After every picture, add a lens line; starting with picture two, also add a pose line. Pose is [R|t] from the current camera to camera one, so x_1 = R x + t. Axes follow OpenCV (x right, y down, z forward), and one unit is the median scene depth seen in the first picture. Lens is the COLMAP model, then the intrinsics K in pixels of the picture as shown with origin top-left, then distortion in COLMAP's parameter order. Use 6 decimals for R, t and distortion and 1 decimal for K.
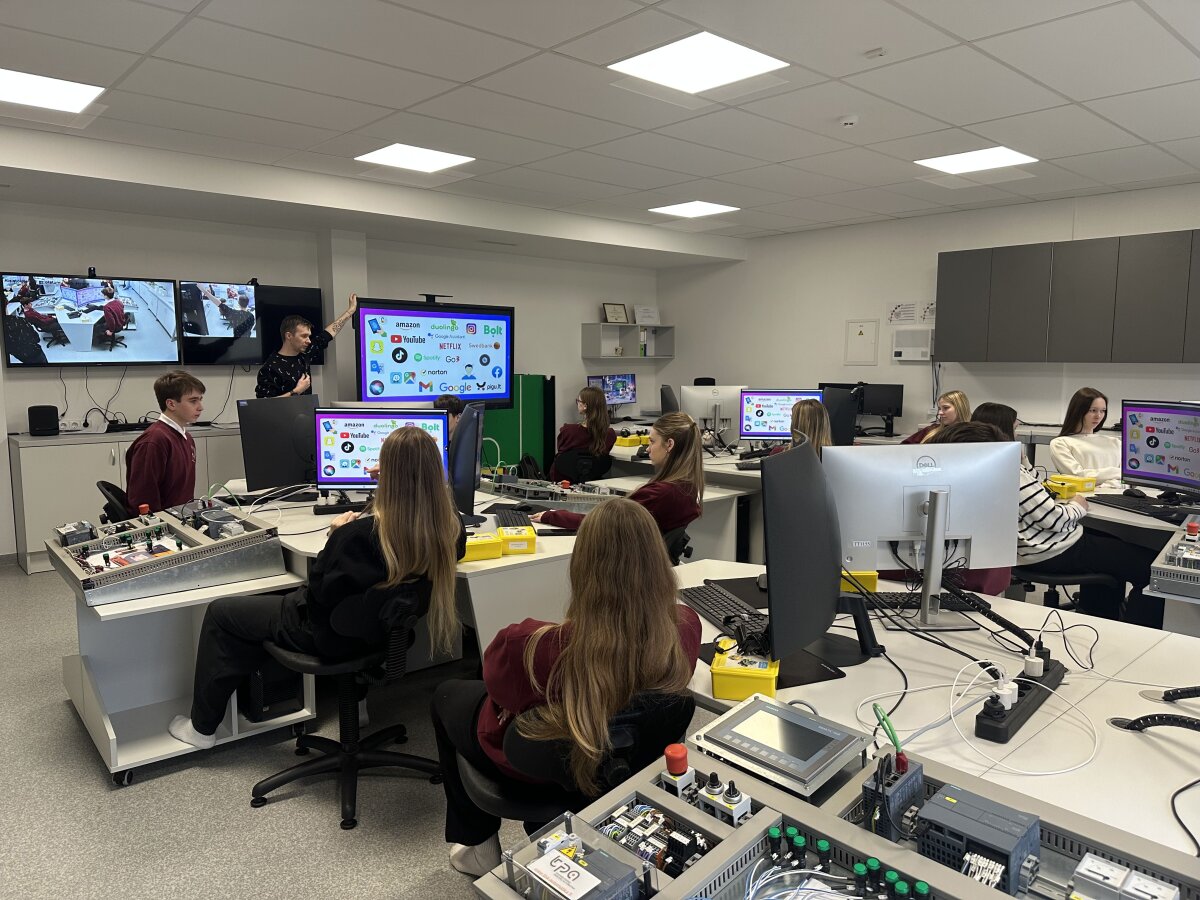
lens RADIAL K [[854.1, 0, 600.0], [0, 854.1, 450.0], [0, 0, 1]] dist [0.005313, -0.005959]
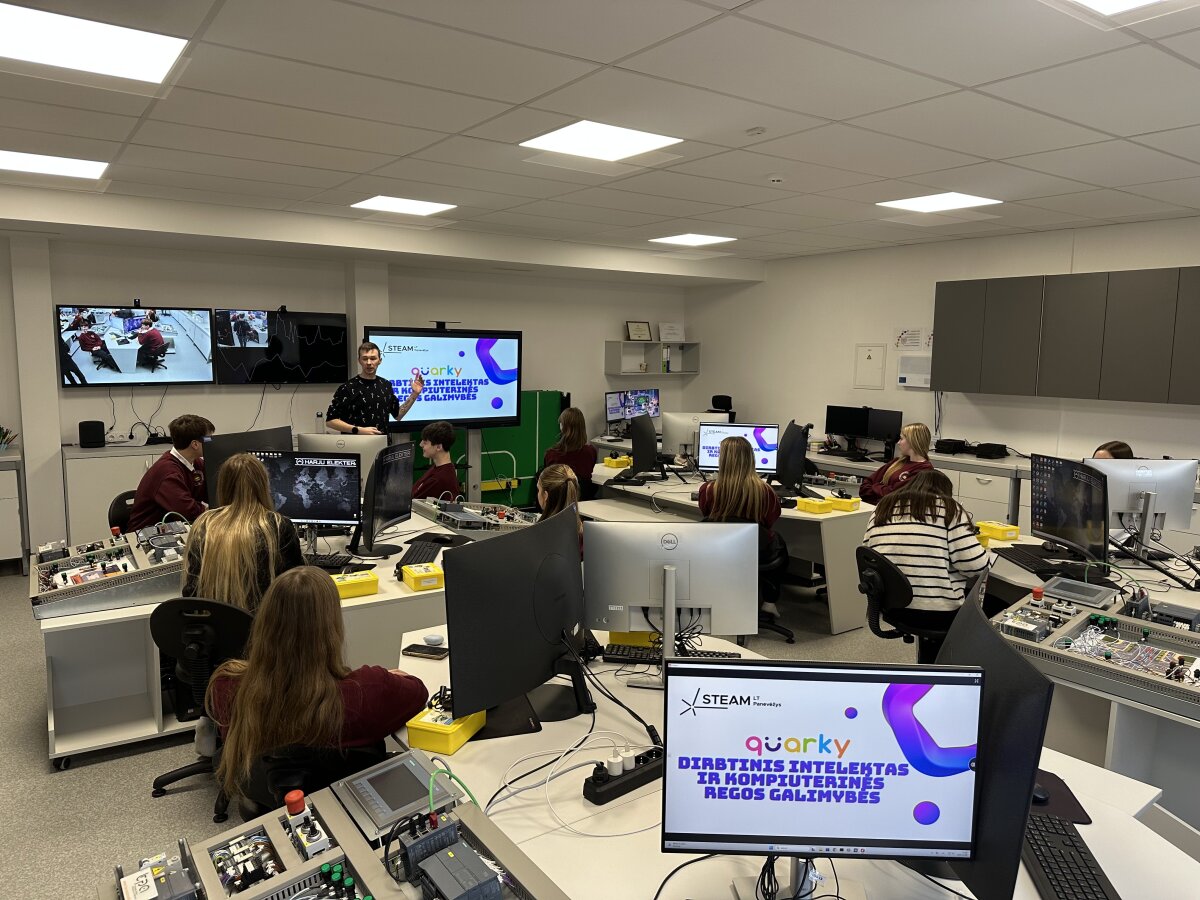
lens RADIAL K [[854.0, 0, 600.4], [0, 854.0, 438.9], [0, 0, 1]] dist [0.004819, -0.000798]
pose [[0.991943, 0.025716, -0.124048, 0.159349], [-0.025833, 0.999666, 0.000661, -0.044338], [0.124024, 0.002549, 0.992276, -0.048406]]
